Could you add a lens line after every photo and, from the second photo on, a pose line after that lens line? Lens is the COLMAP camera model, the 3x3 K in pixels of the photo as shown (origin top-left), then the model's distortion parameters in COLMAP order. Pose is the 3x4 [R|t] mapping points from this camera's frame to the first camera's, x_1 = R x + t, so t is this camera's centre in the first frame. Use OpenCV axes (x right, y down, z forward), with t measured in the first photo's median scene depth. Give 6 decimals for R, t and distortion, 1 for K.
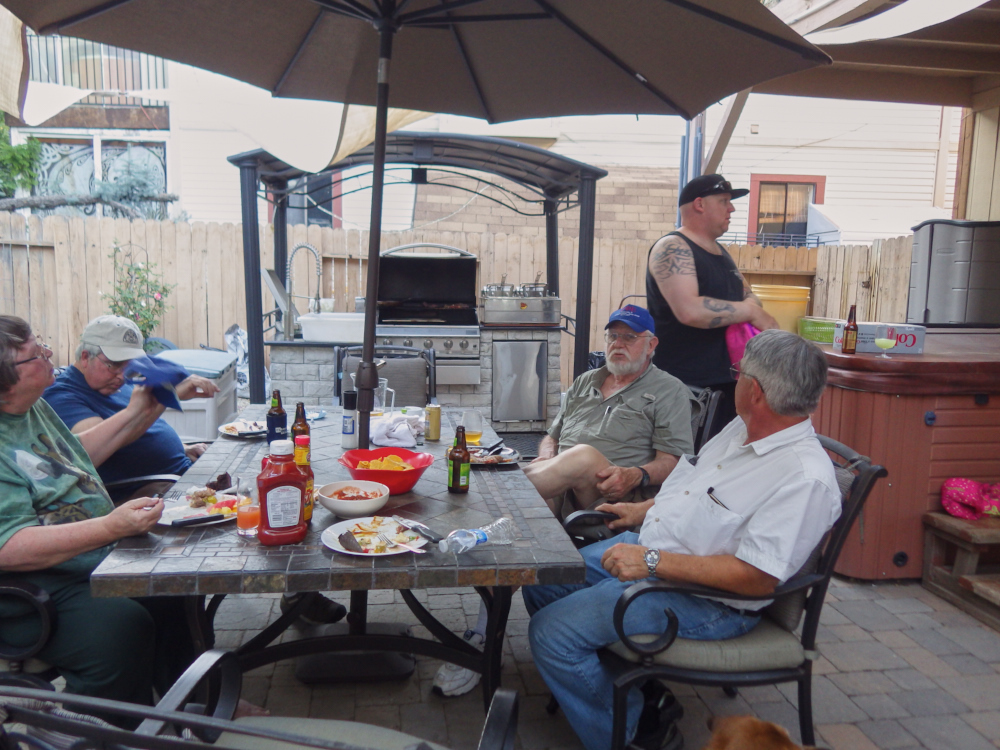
lens RADIAL K [[761.8, 0, 500.0], [0, 761.8, 375.0], [0, 0, 1]] dist [0.000332, -0.000187]
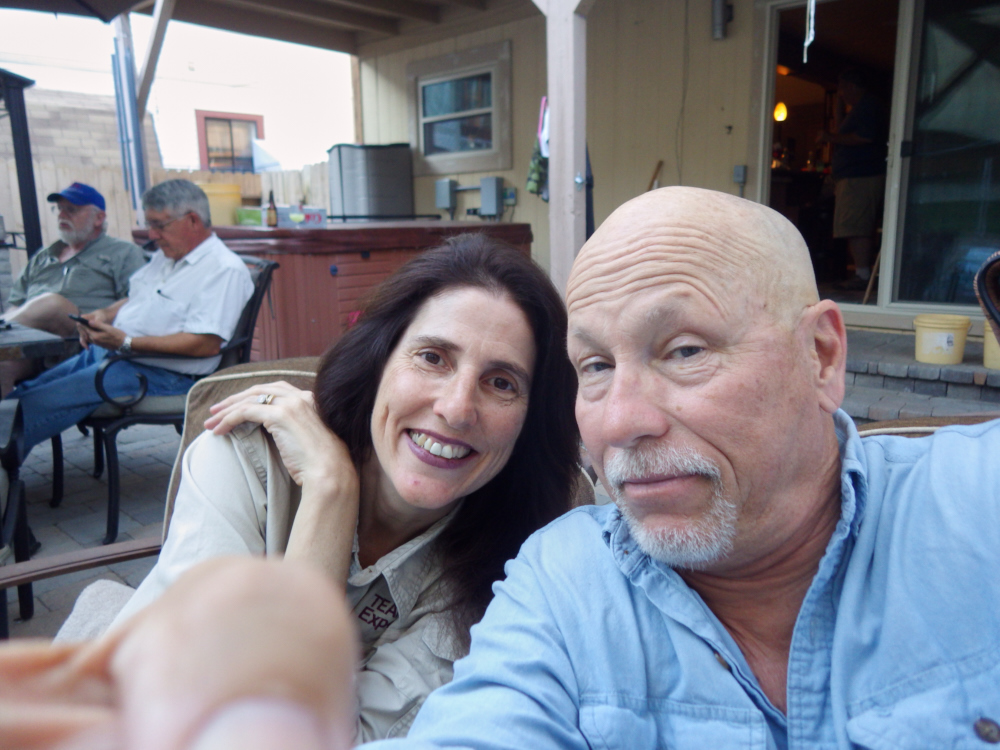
lens RADIAL K [[744.7, 0, 500.0], [0, 744.7, 375.0], [0, 0, 1]] dist [-0.001637, -0.002139]
pose [[0.784911, -0.150679, 0.601008, -0.023216], [0.111761, 0.988500, 0.101868, 0.077391], [-0.609446, -0.012788, 0.792724, -0.143776]]
